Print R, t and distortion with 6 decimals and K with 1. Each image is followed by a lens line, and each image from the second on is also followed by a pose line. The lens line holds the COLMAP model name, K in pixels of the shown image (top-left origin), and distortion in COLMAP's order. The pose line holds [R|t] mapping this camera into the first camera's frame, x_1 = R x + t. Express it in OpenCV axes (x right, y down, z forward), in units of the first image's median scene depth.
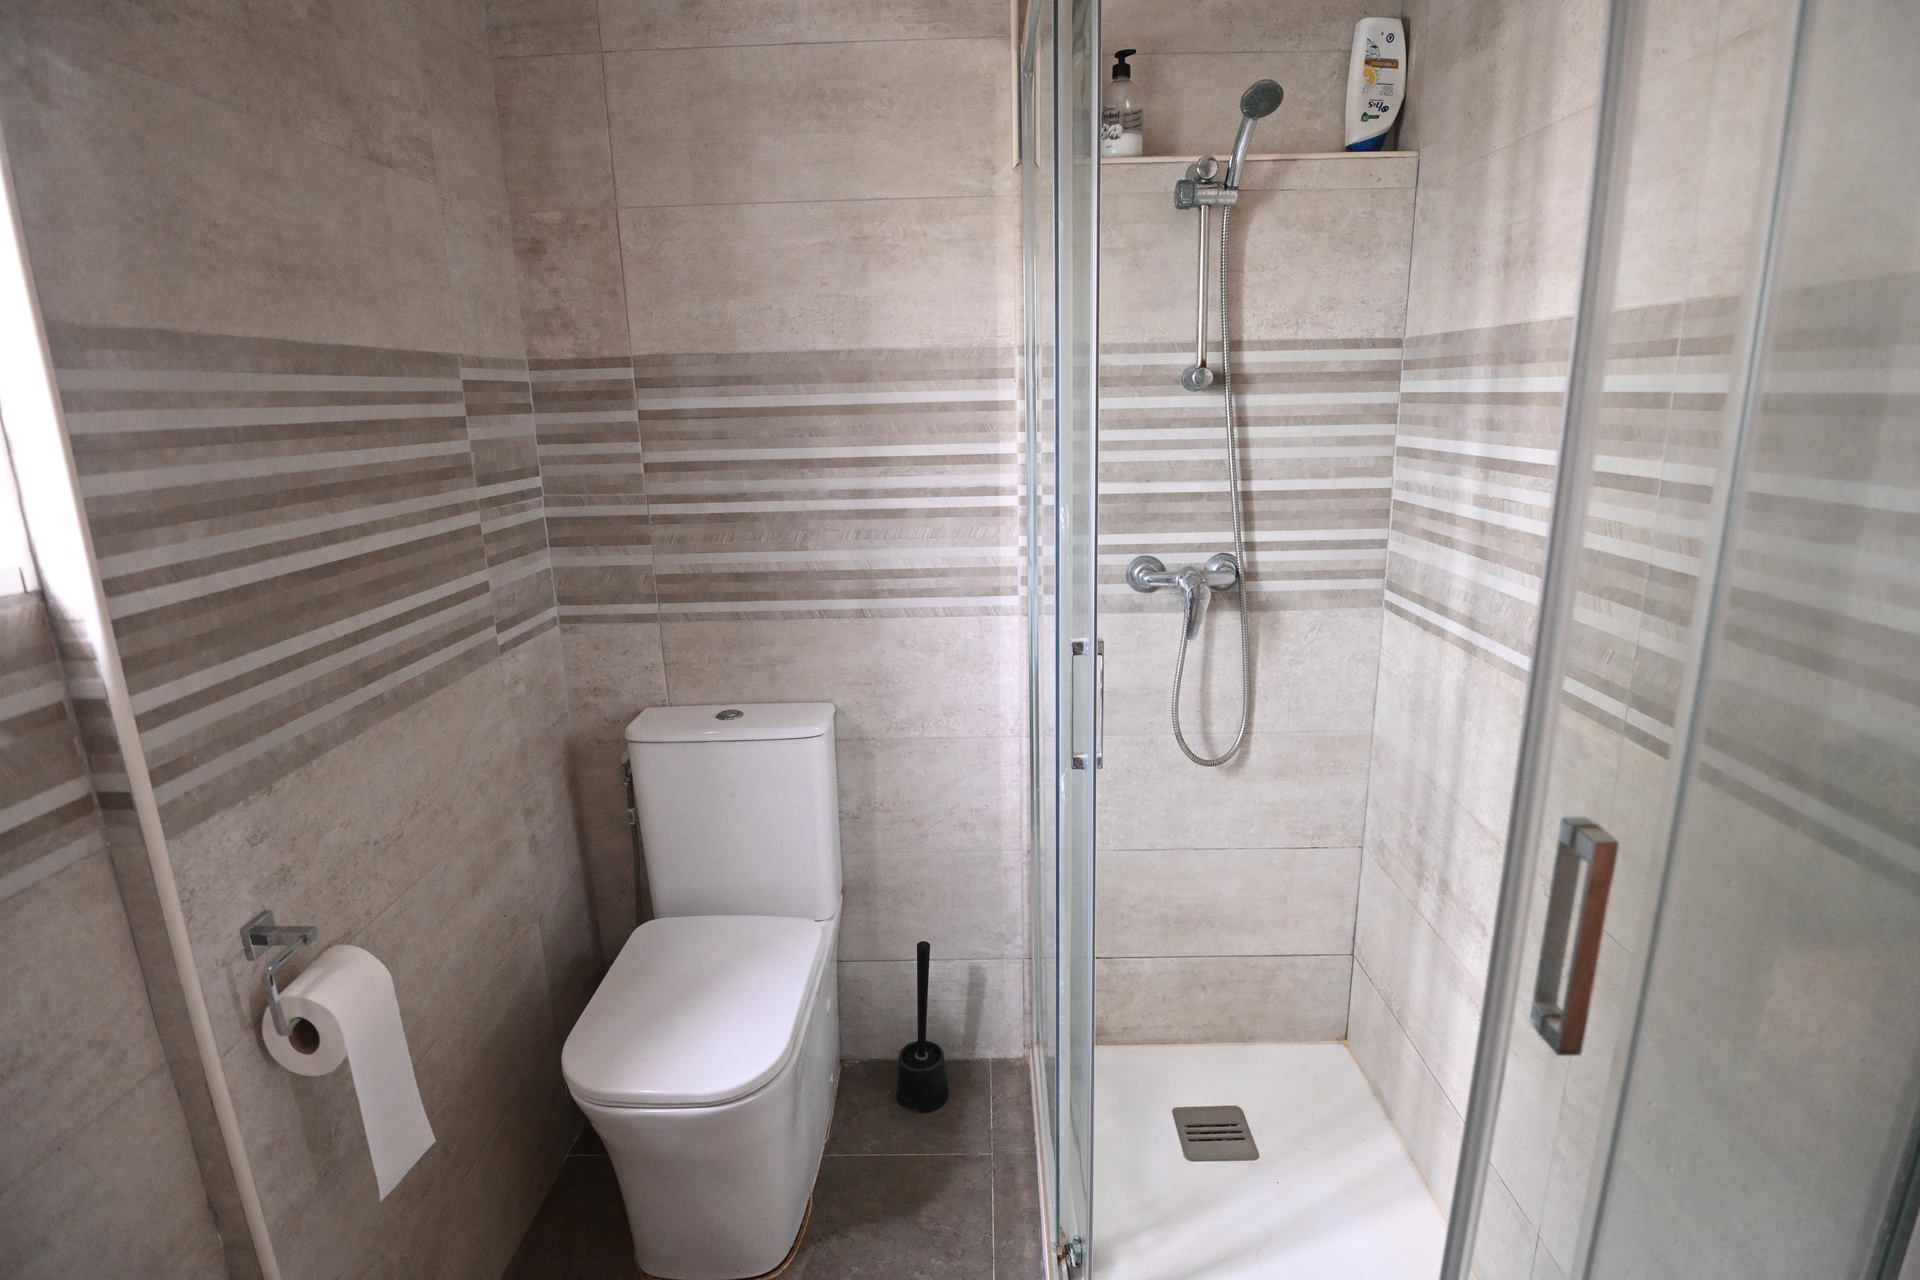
lens RADIAL K [[931.8, 0, 968.4], [0, 931.8, 628.4], [0, 0, 1]] dist [-0.027124, -0.003045]
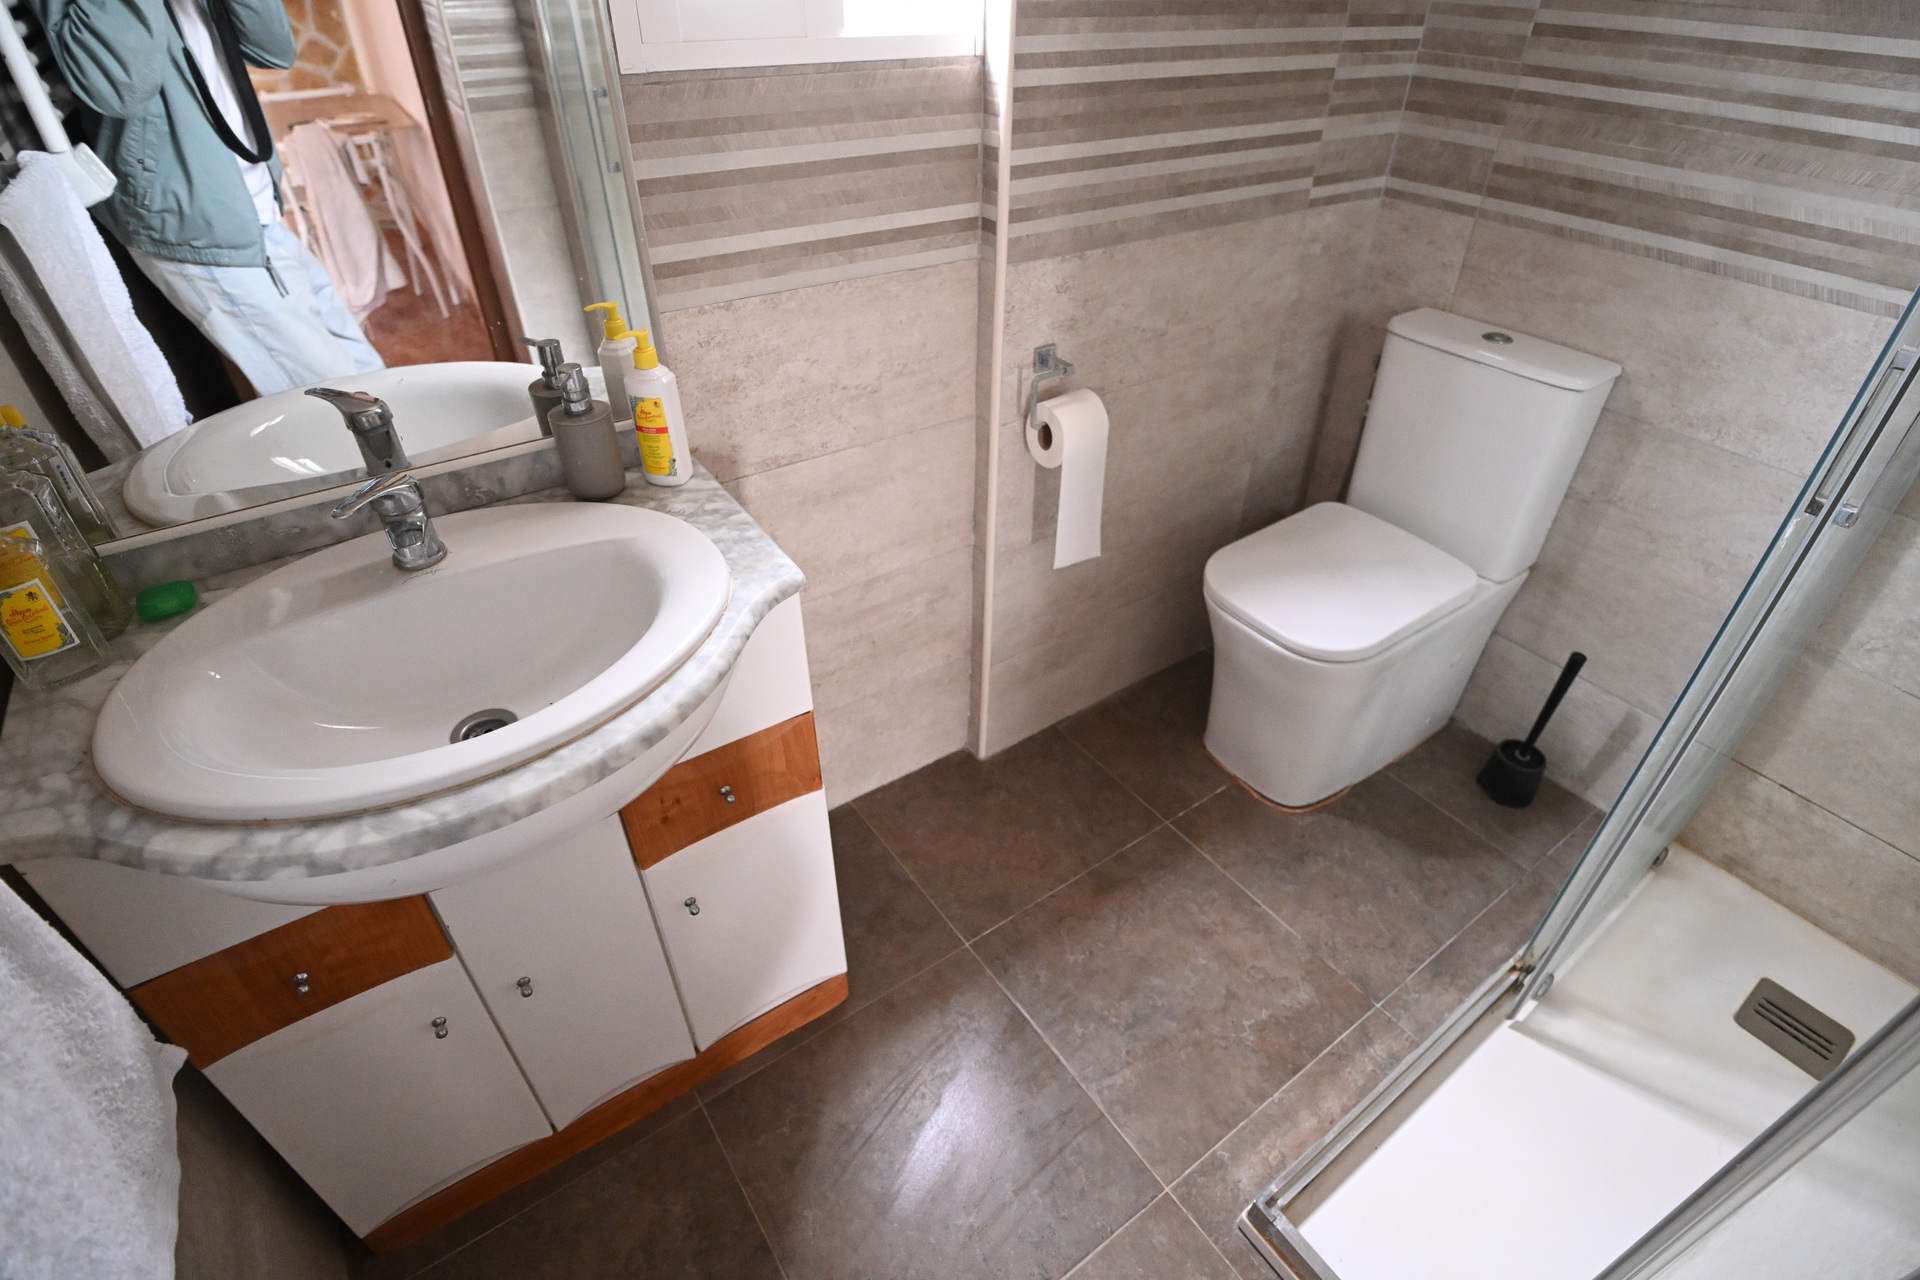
lens RADIAL K [[931.8, 0, 974.6], [0, 931.8, 626.4], [0, 0, 1]] dist [-0.027124, -0.003045]
pose [[0.594434, 0.503355, -0.627122, 0.172767], [-0.222071, 0.852290, 0.473588, 0.020271], [0.772873, -0.142251, 0.618411, -0.022036]]
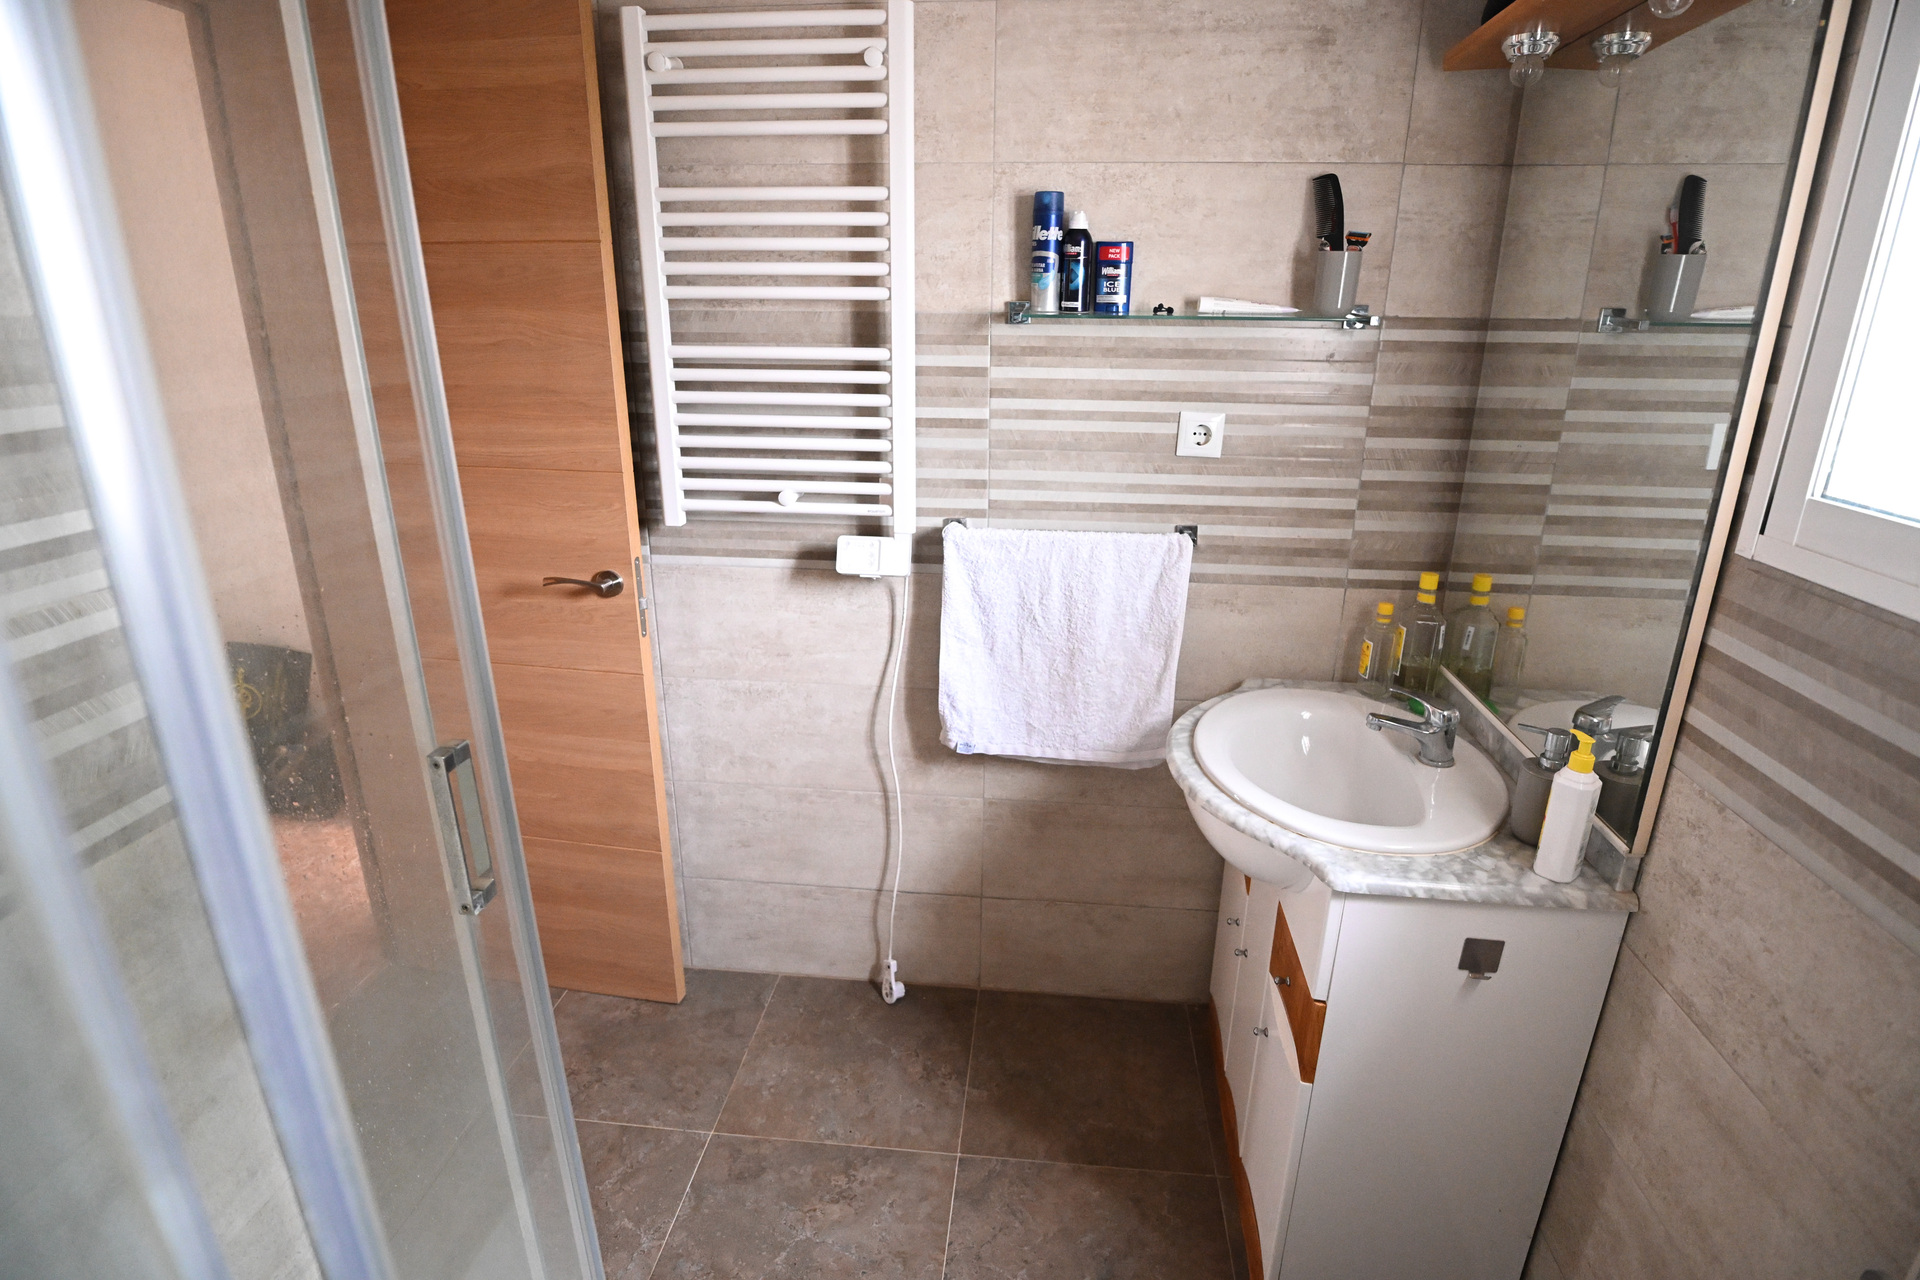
lens RADIAL K [[931.8, 0, 965.3], [0, 931.8, 637.4], [0, 0, 1]] dist [-0.027124, -0.003045]
pose [[-0.995887, -0.014827, 0.089383, -0.077978], [0.035865, 0.841425, 0.539182, -0.254962], [-0.083204, 0.540170, -0.837433, 0.819236]]
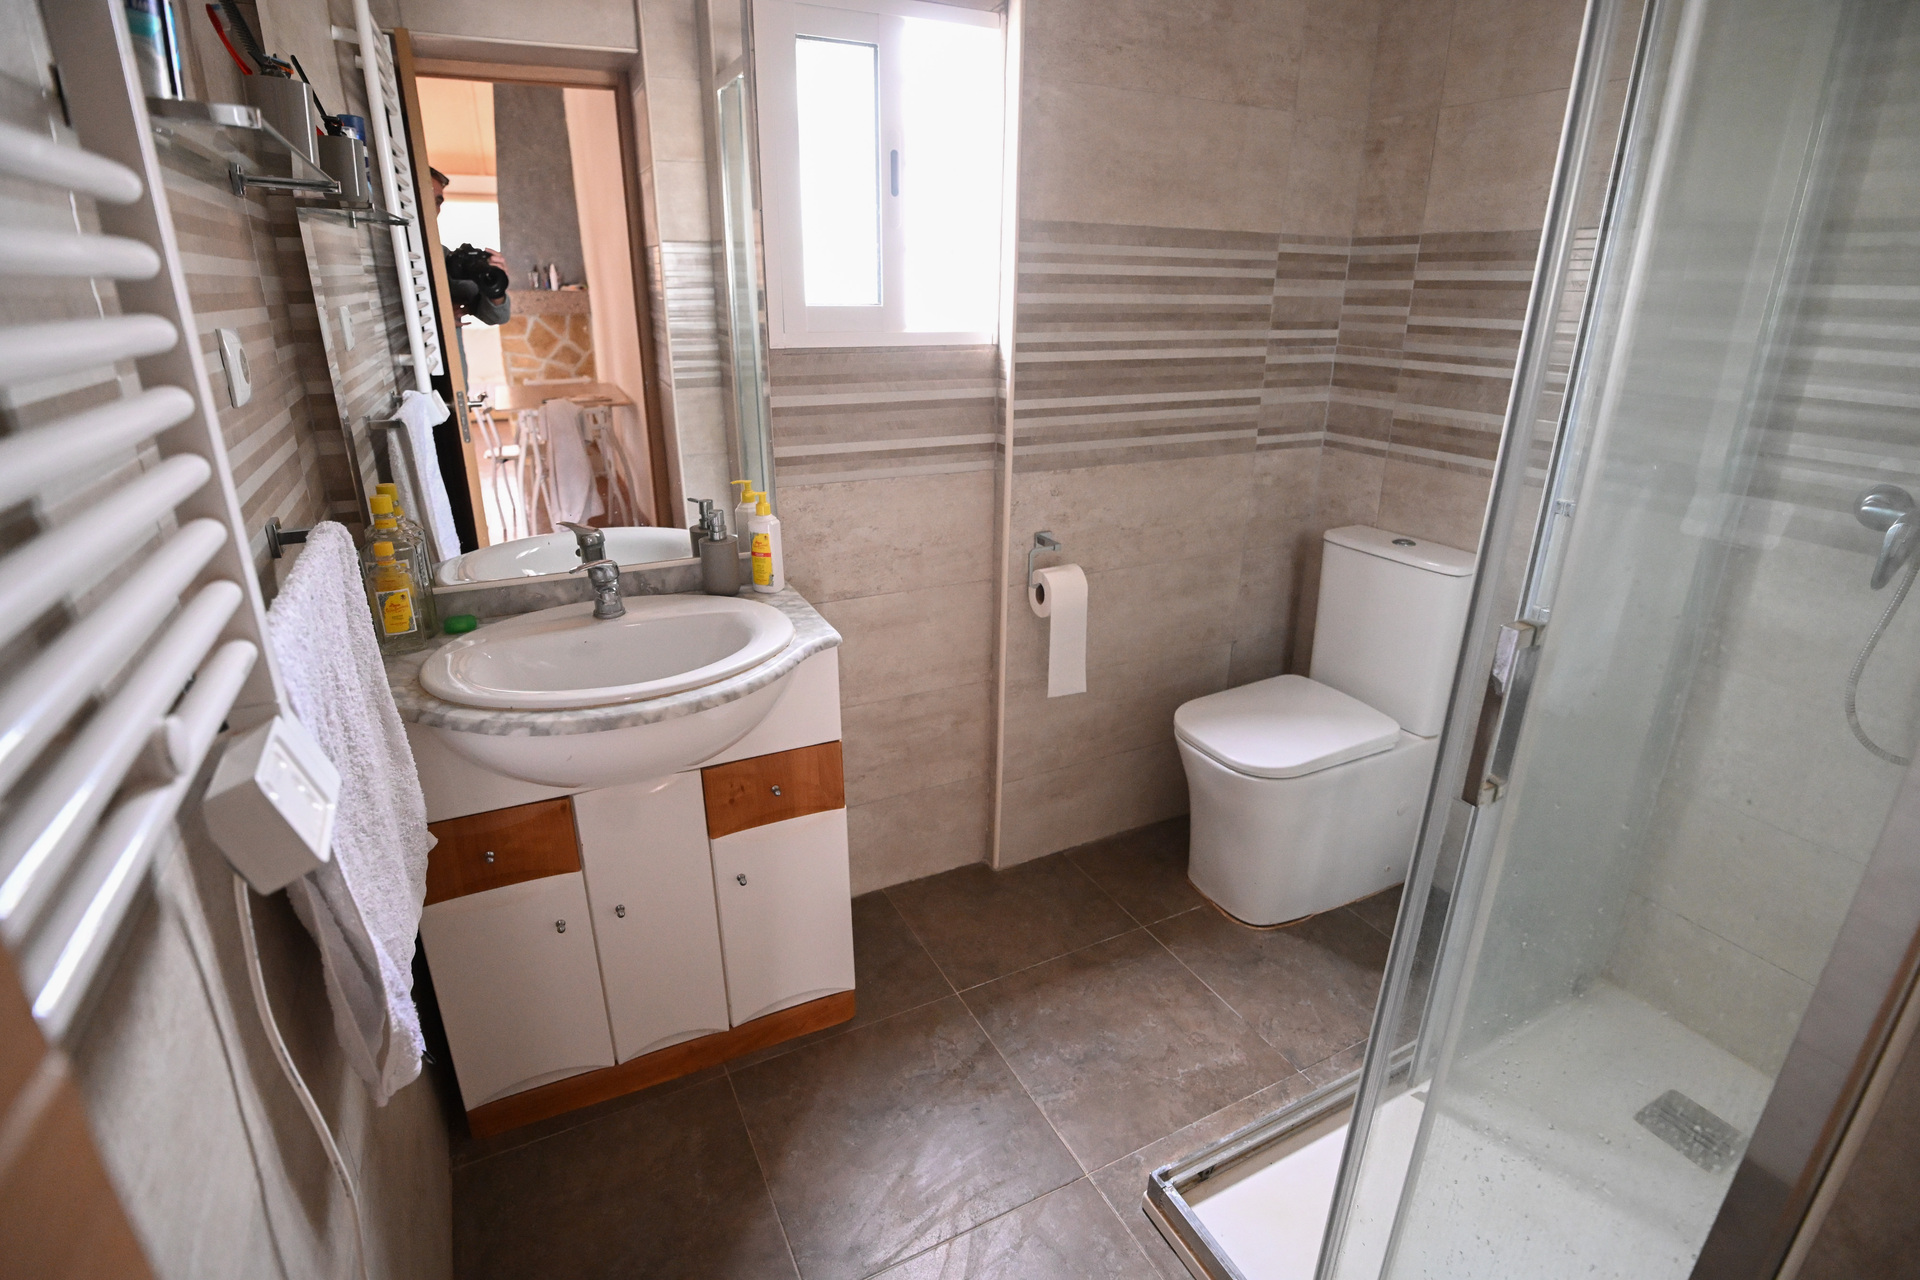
lens RADIAL K [[931.8, 0, 965.1], [0, 931.8, 631.8], [0, 0, 1]] dist [-0.027124, -0.003045]
pose [[0.471661, 0.331481, -0.817102, 0.545031], [-0.230491, 0.940781, 0.248607, 0.038017], [0.851123, 0.071077, 0.520133, -0.112876]]
